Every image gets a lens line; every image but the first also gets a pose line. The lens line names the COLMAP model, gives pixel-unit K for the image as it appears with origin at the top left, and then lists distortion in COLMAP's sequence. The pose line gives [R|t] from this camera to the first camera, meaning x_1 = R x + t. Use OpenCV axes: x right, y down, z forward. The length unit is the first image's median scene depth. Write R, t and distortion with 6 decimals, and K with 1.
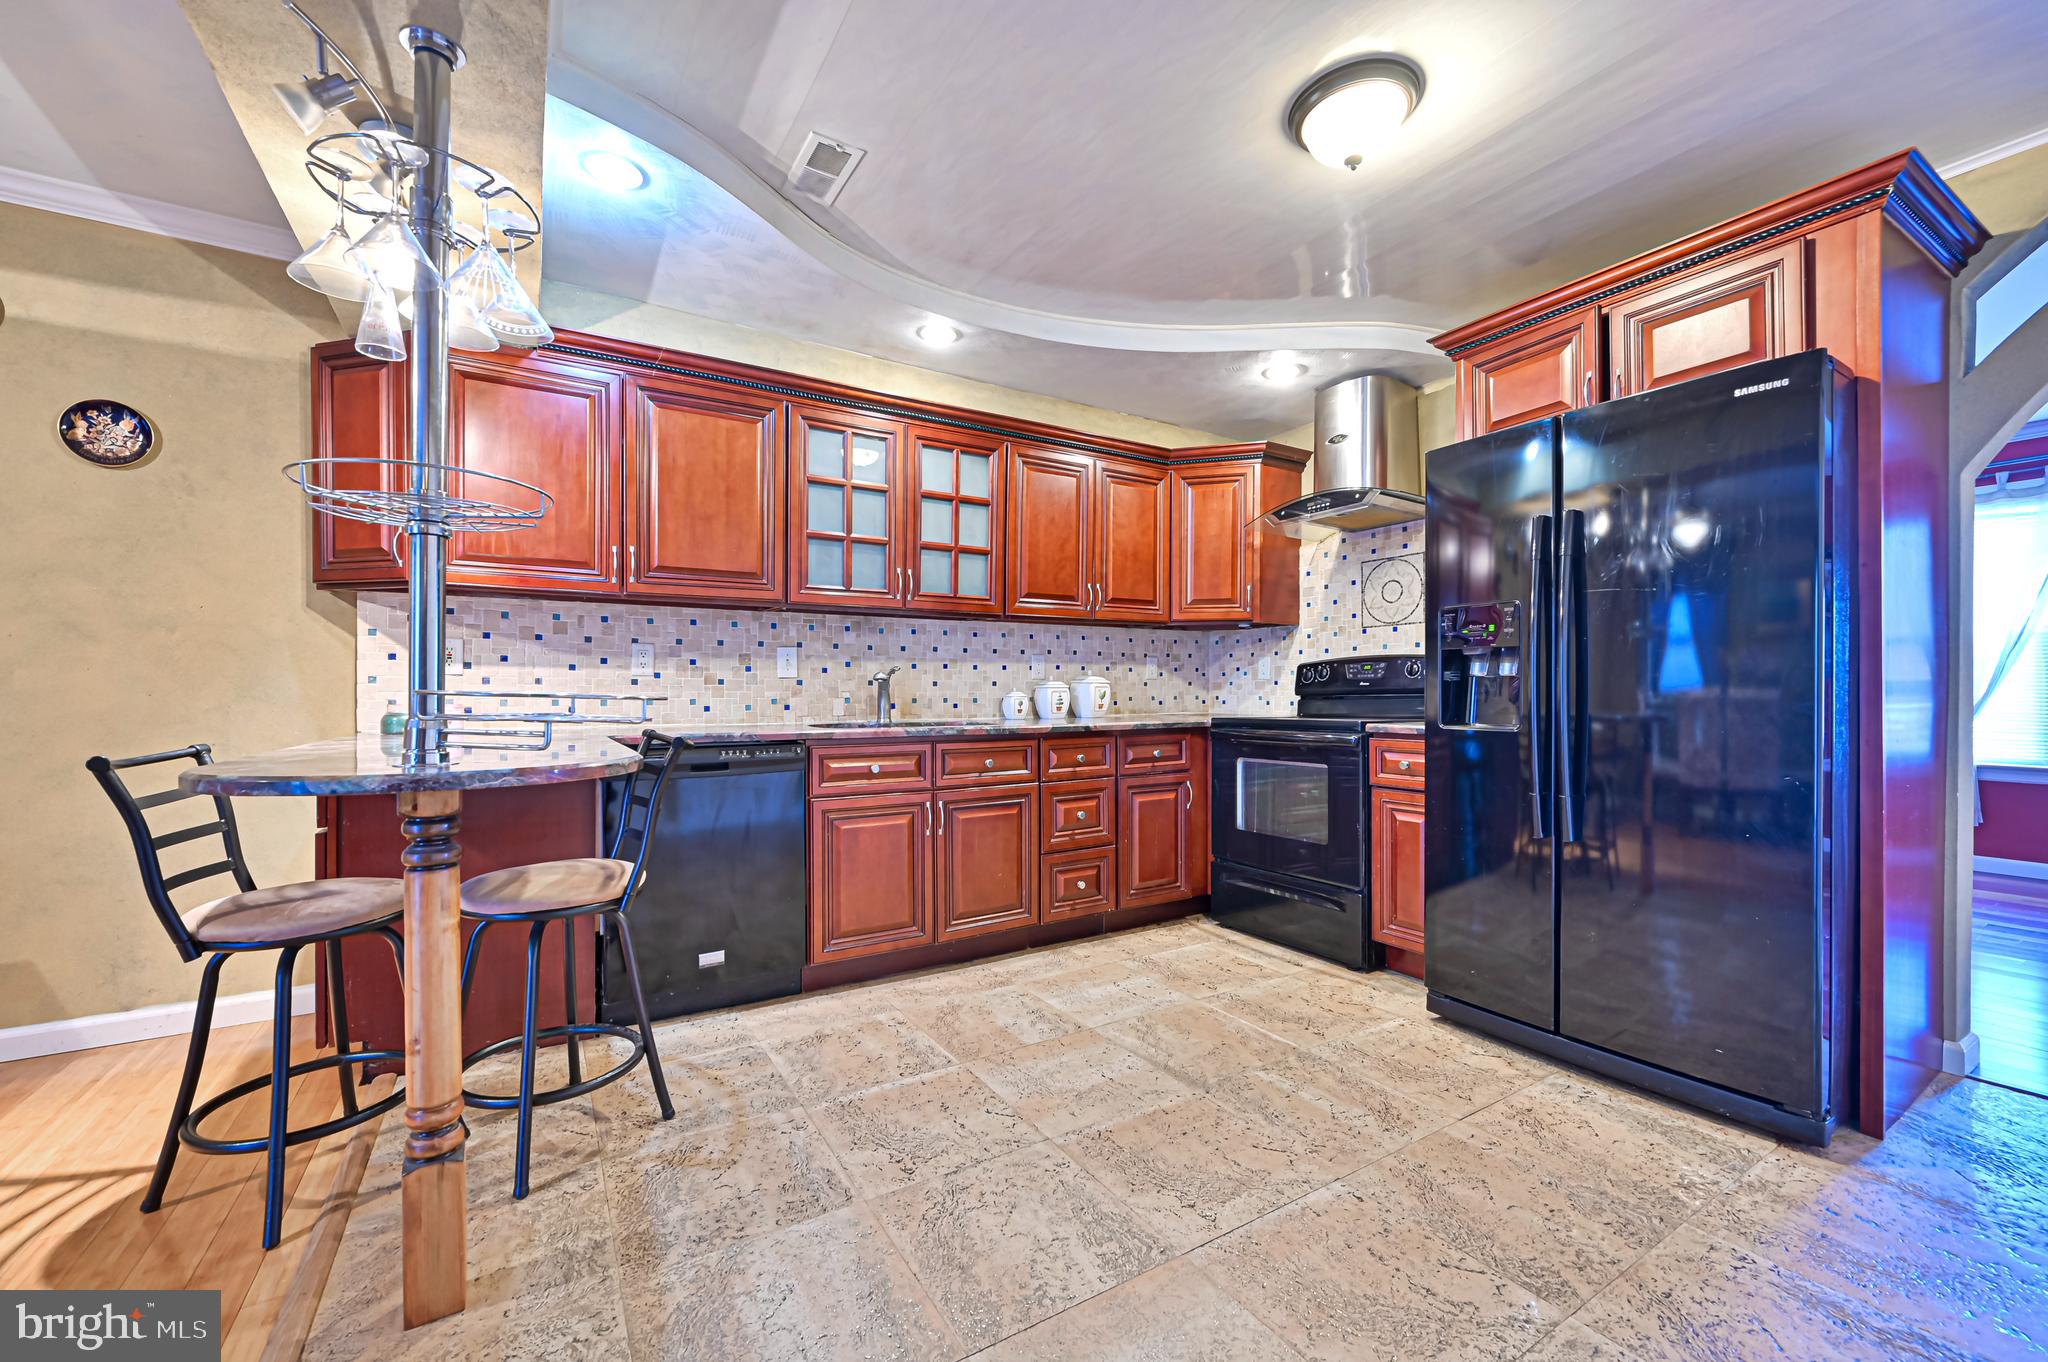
lens RADIAL K [[806.7, 0, 1021.1], [0, 806.7, 694.7], [0, 0, 1]] dist [-0.002359, 0.000743]
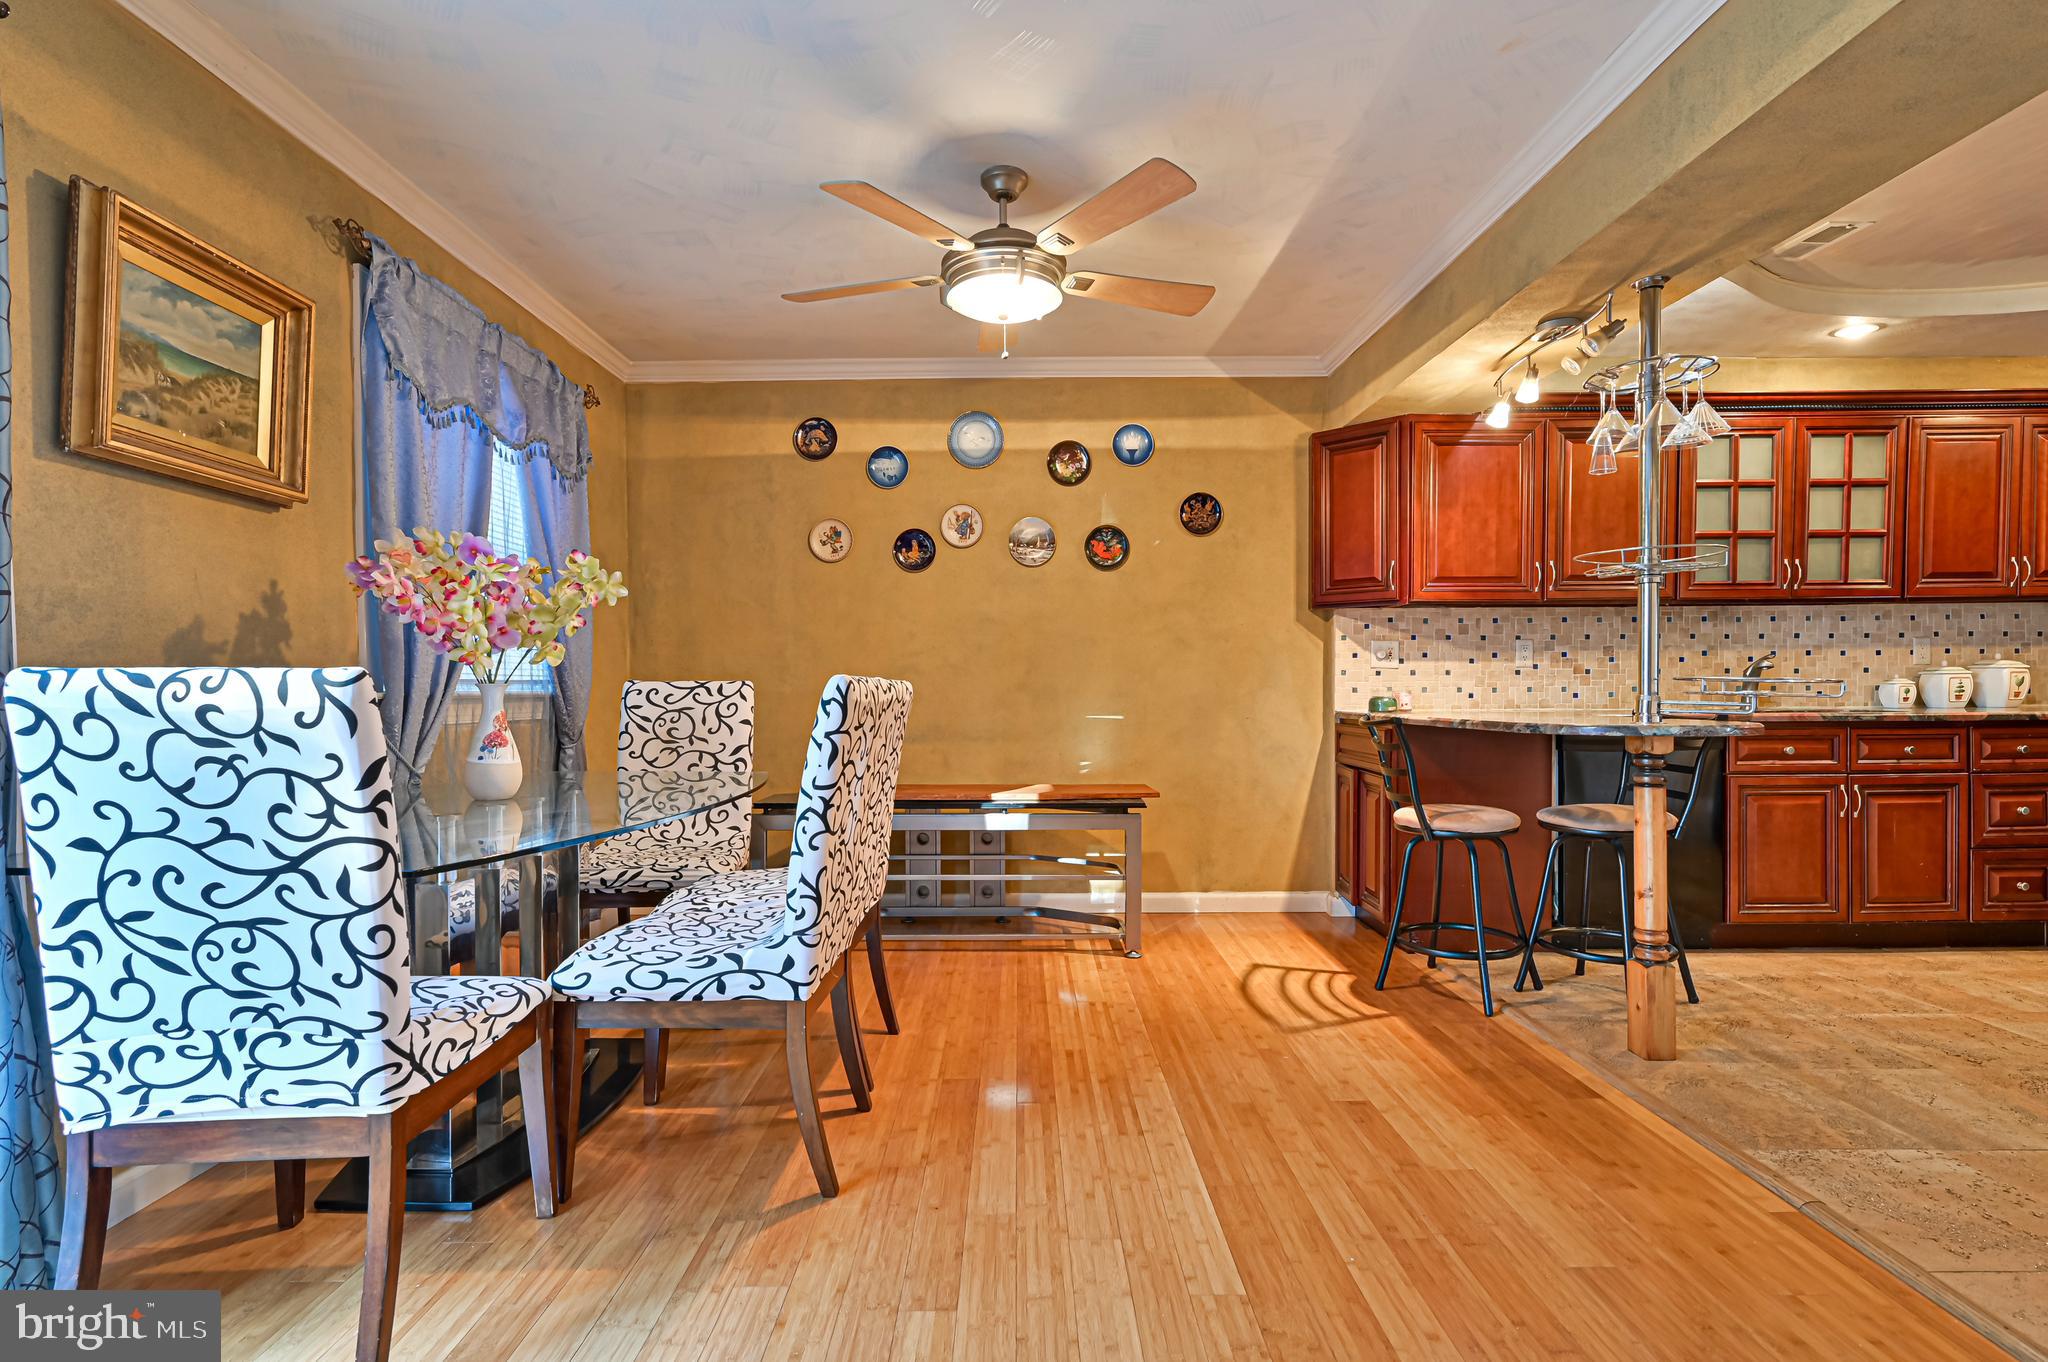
lens RADIAL K [[985.9, 0, 1021.8], [0, 985.9, 694.8], [0, 0, 1]] dist [0.000802, -0.000617]
pose [[0.856024, 0.000350, -0.516936, -0.347035], [0.003572, 0.999972, 0.006591, 0.004892], [0.516924, -0.007488, 0.855999, -0.602119]]
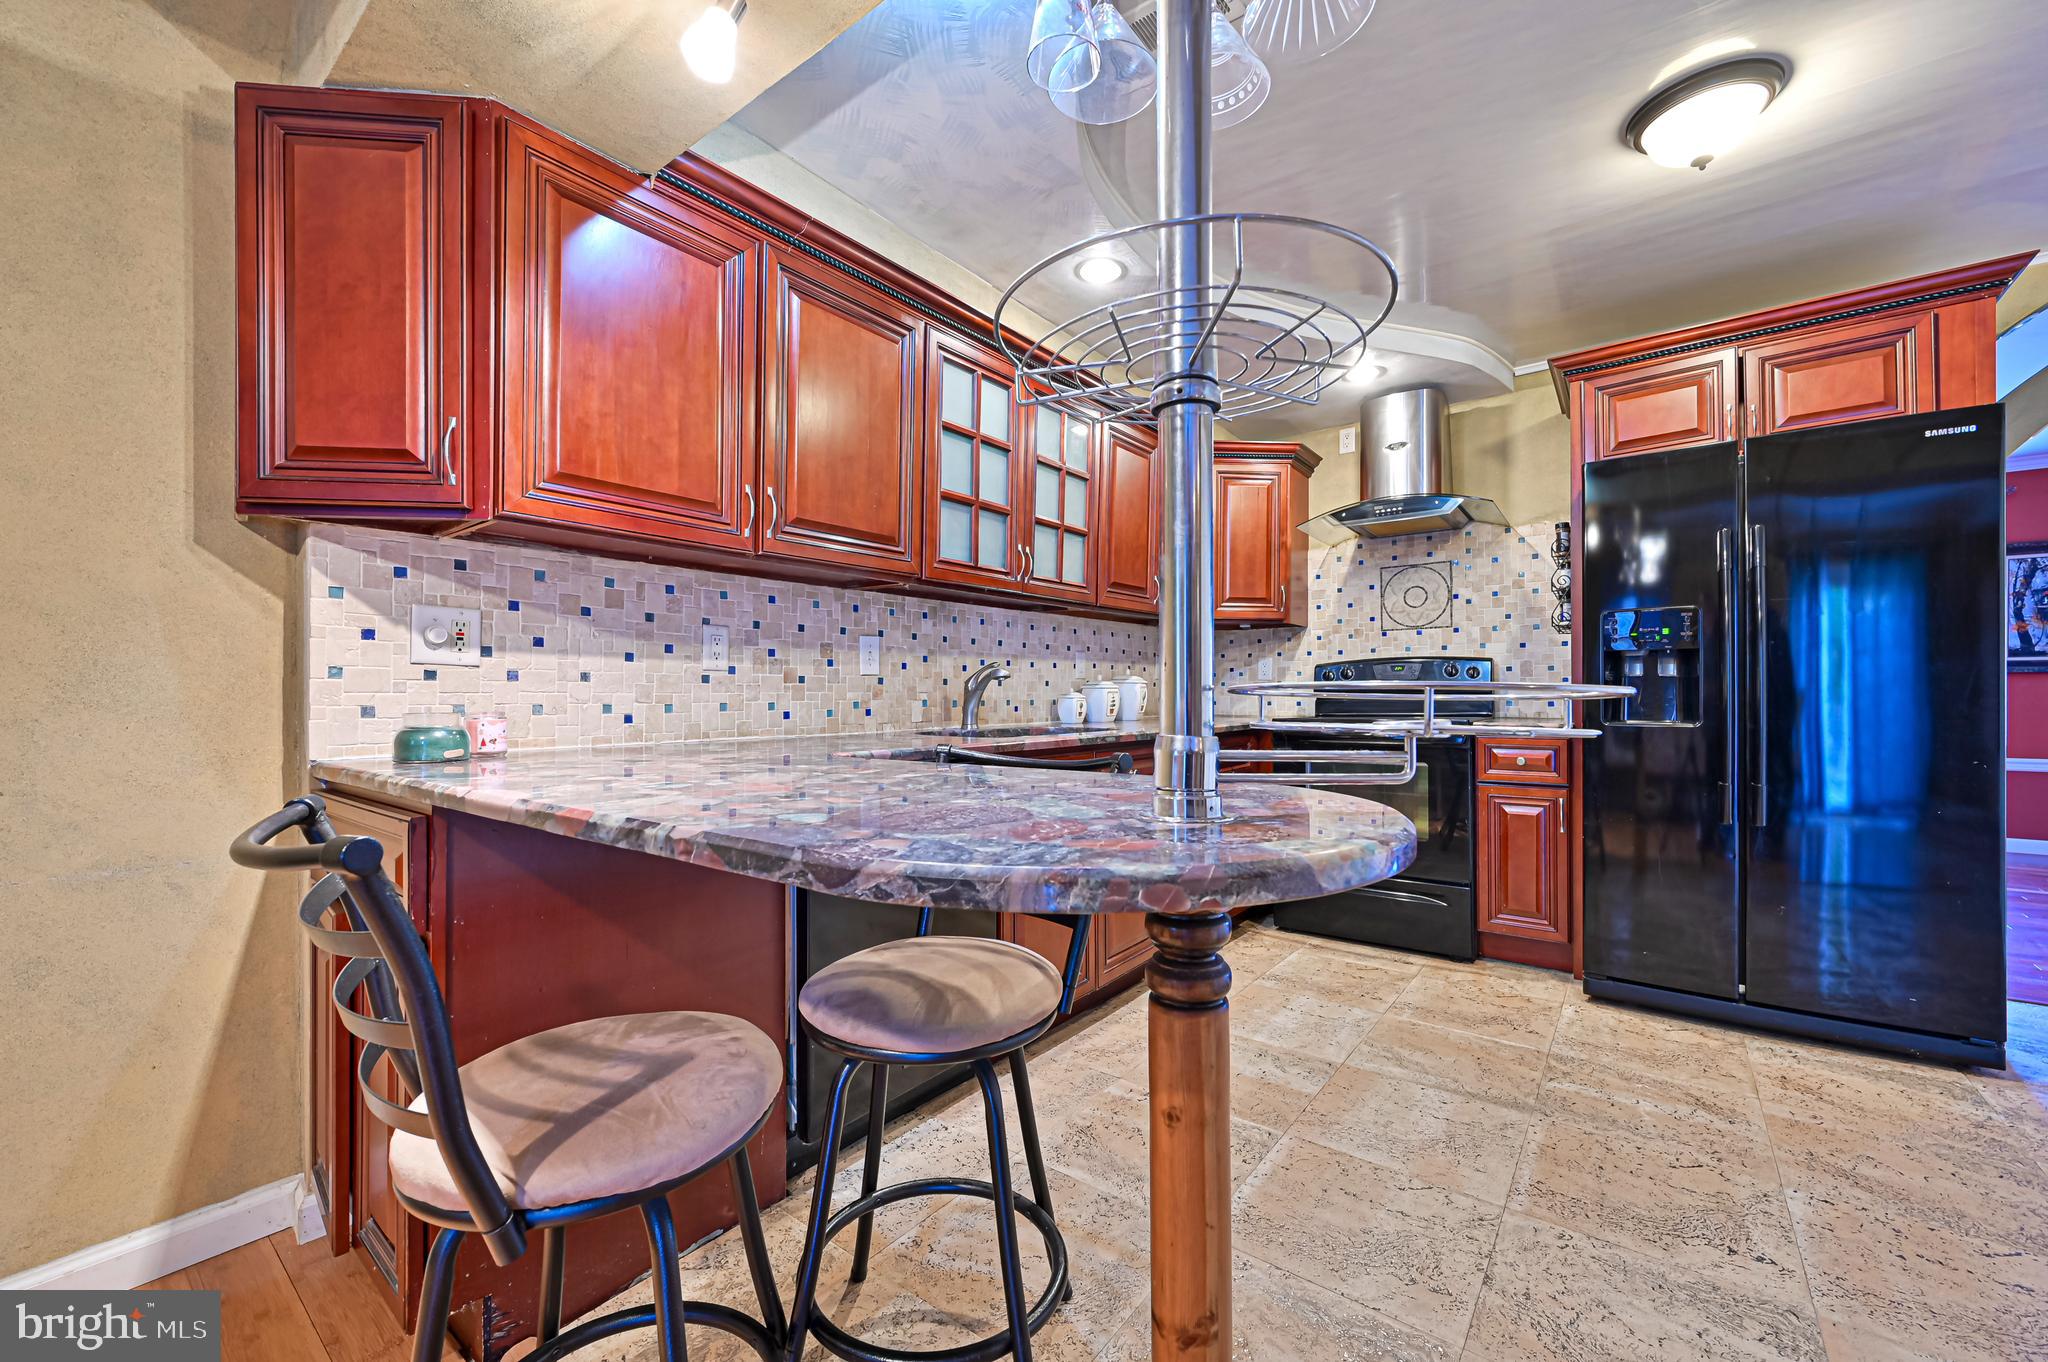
lens RADIAL K [[806.7, 0, 1021.7], [0, 806.7, 693.2], [0, 0, 1]] dist [-0.002359, 0.000743]
pose [[0.936313, -0.001982, 0.351160, -0.458303], [0.003859, 0.999982, -0.004647, 0.001359], [-0.351145, 0.005706, 0.936304, 0.225620]]
